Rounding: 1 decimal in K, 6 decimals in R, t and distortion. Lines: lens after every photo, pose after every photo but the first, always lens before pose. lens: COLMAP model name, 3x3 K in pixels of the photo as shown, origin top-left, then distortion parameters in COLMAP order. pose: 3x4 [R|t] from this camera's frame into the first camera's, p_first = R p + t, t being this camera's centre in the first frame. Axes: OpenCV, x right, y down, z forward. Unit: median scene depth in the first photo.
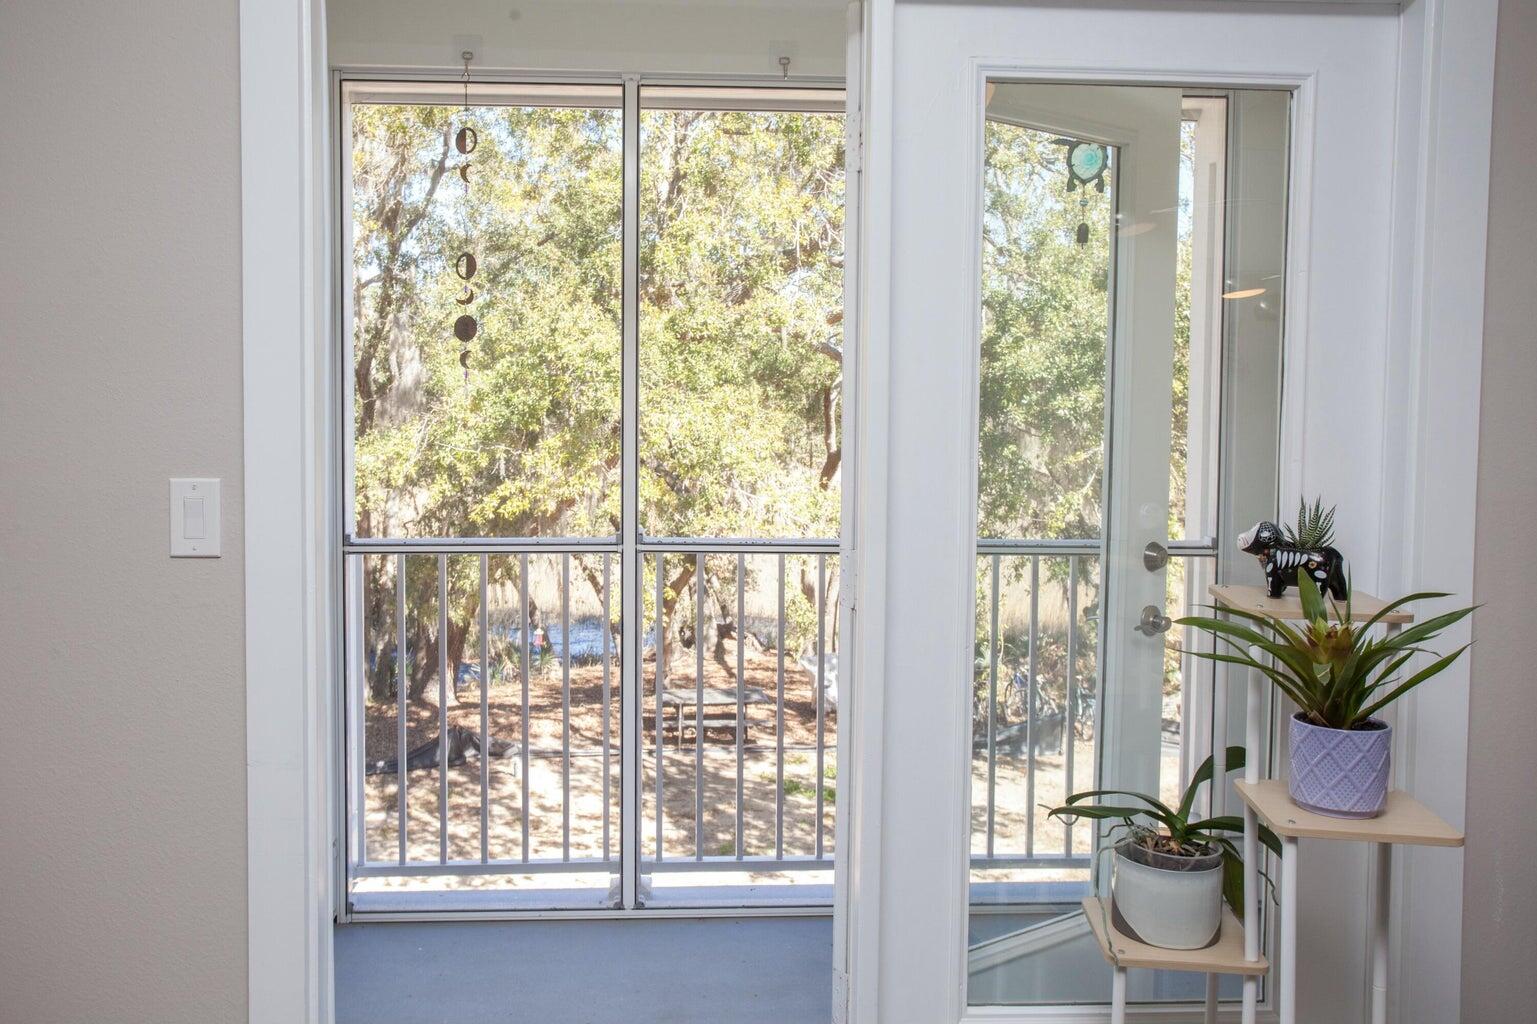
lens RADIAL K [[1293.9, 0, 768.5], [0, 1293.9, 512.0], [0, 0, 1]] dist [-0.009248, -0.001069]
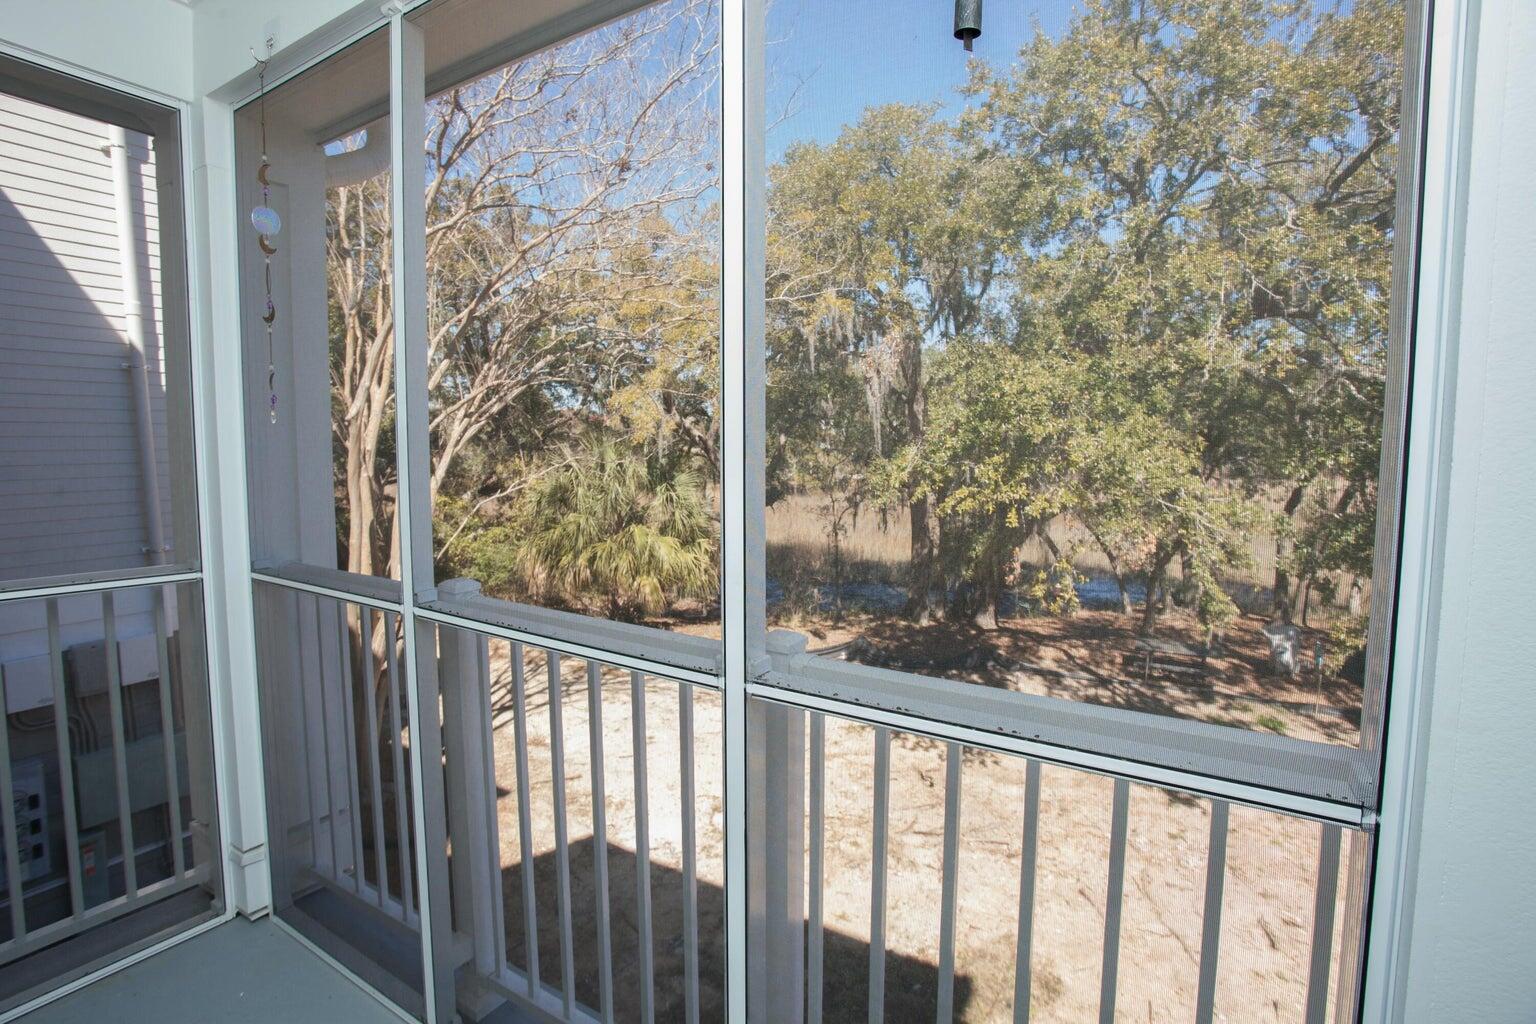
lens RADIAL K [[751.0, 0, 766.4], [0, 751.0, 506.7], [0, 0, 1]] dist [-0.035076, 0.000964]
pose [[0.810454, 0.042632, -0.584249, 0.059496], [-0.034362, 0.999091, 0.025236, -0.009612], [0.584794, -0.000377, 0.811182, 0.136595]]
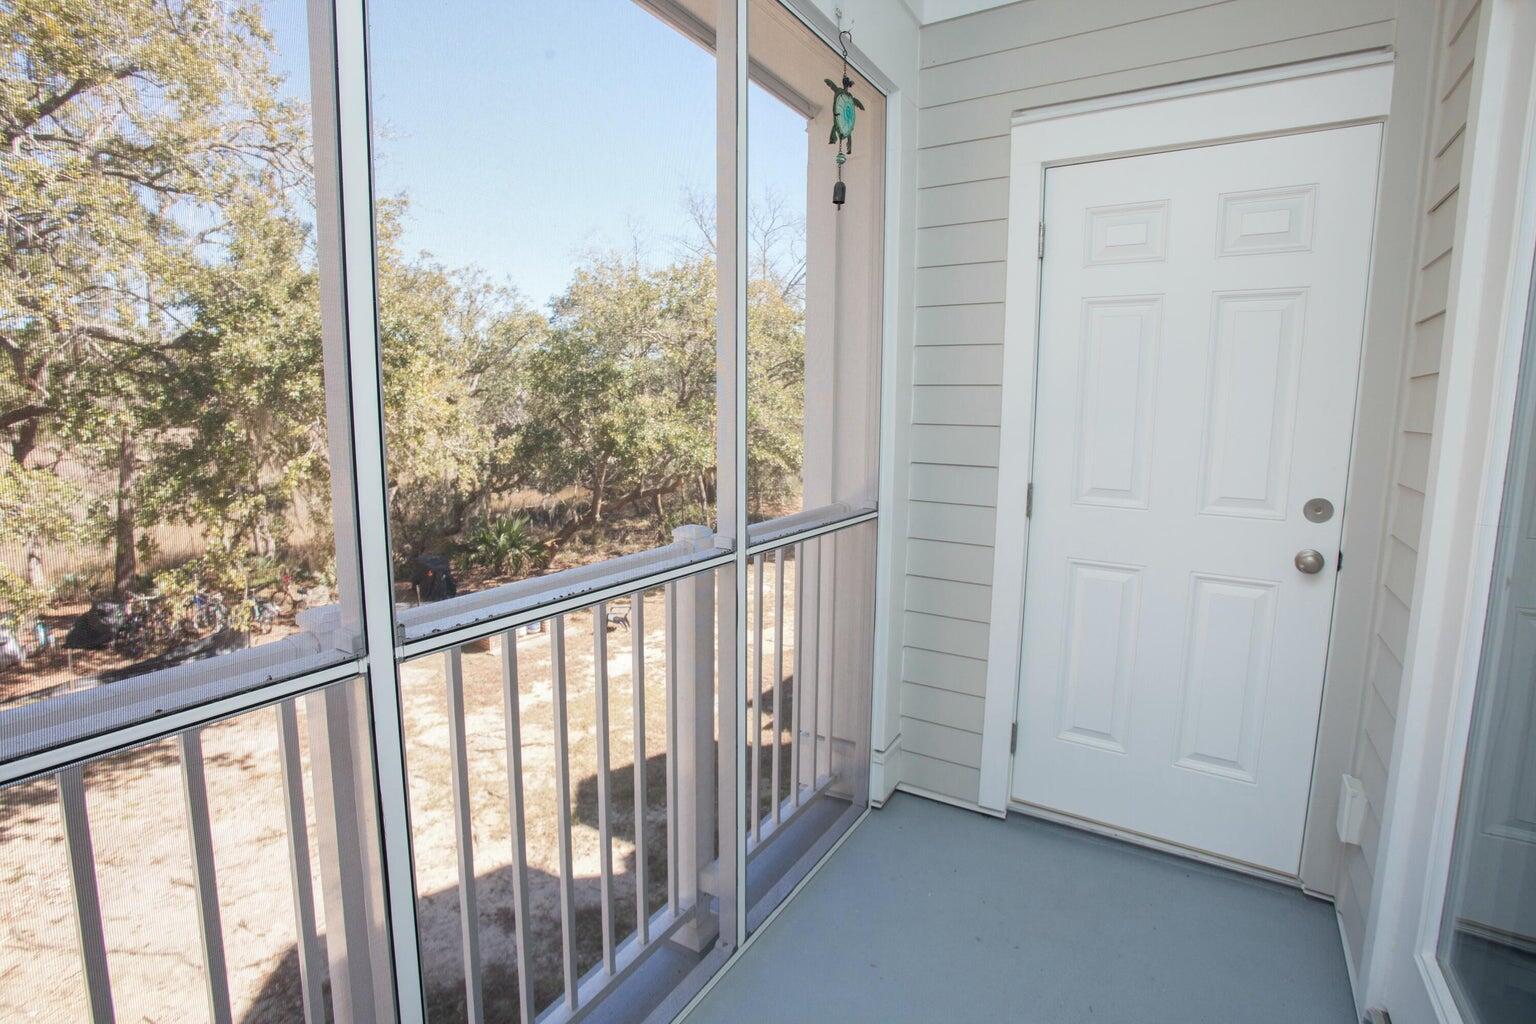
lens RADIAL K [[742.4, 0, 768.0], [0, 742.4, 512.0], [0, 0, 1]] dist [-0.076643, -0.000589]
pose [[0.570522, -0.123815, 0.811895, -0.041529], [0.057607, 0.992169, 0.110827, -0.008457], [-0.819259, -0.016459, 0.573187, 0.126868]]
